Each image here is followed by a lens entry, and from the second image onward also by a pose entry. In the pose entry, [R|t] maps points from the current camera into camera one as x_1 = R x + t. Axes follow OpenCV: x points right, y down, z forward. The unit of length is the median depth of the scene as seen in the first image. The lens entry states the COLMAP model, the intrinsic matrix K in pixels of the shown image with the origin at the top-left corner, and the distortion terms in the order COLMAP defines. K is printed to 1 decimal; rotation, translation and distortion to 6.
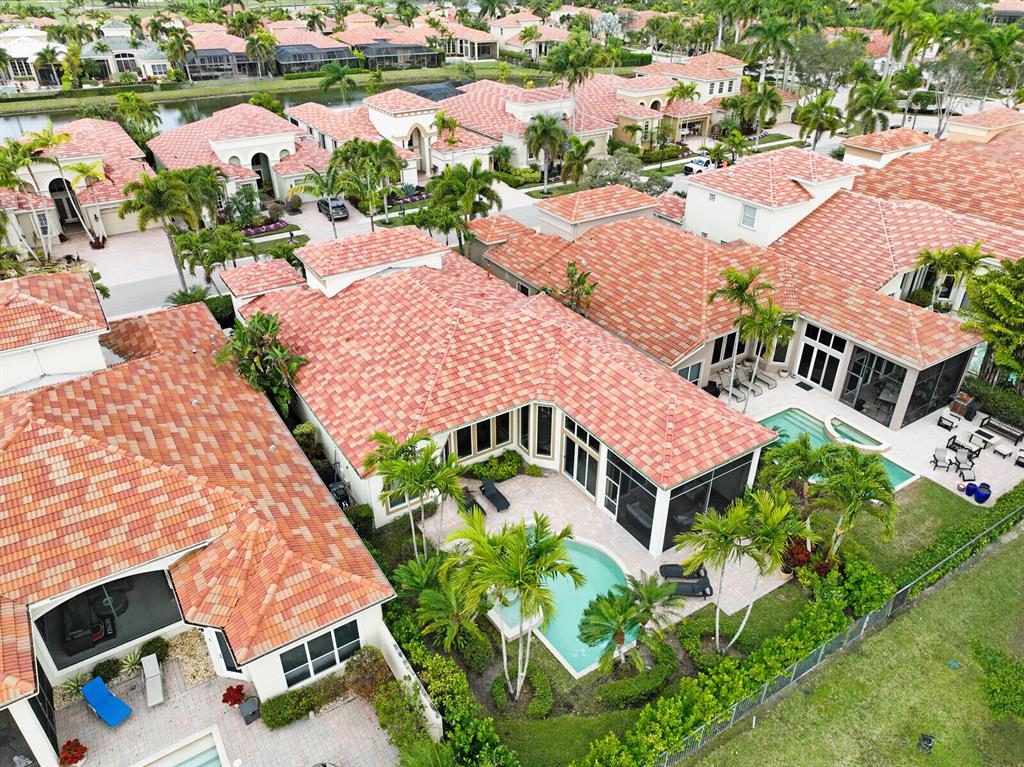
lens RADIAL K [[720.9, 0, 512.0], [0, 720.9, 383.5], [0, 0, 1]] dist [0.001195, -0.000442]
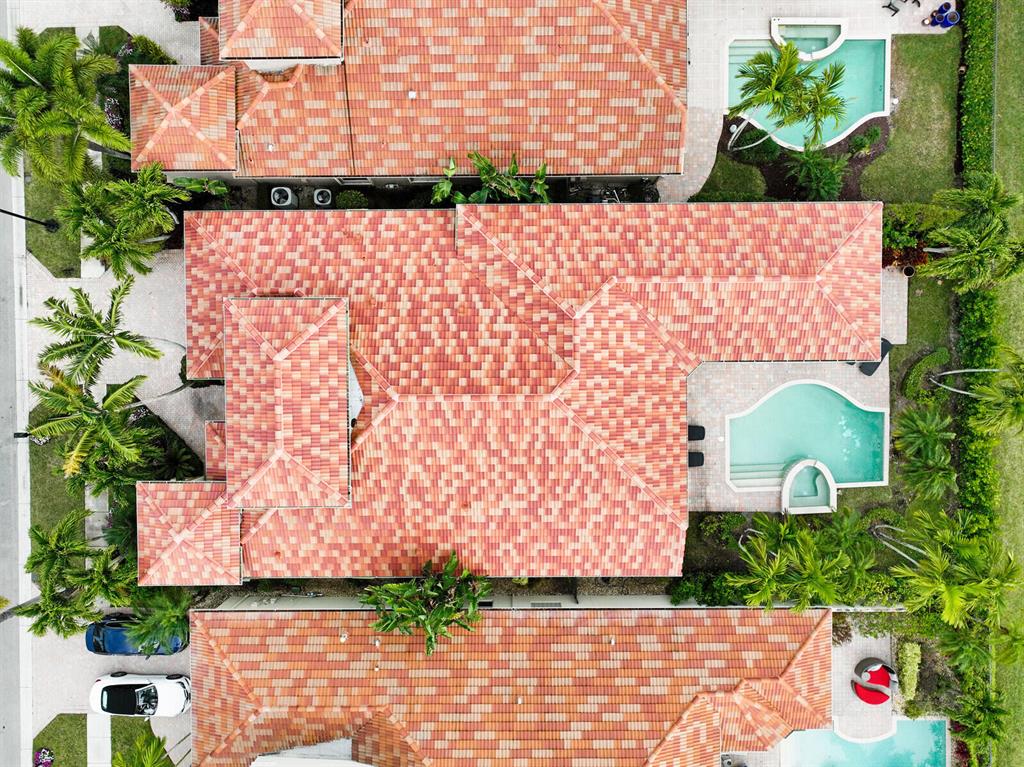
lens RADIAL K [[720.9, 0, 512.0], [0, 720.9, 383.5], [0, 0, 1]] dist [0.001195, -0.000442]
pose [[0.535325, -0.844197, -0.027534, -0.067931], [0.441754, 0.252044, 0.861004, -0.840891], [-0.719917, -0.473080, 0.507853, 0.689803]]
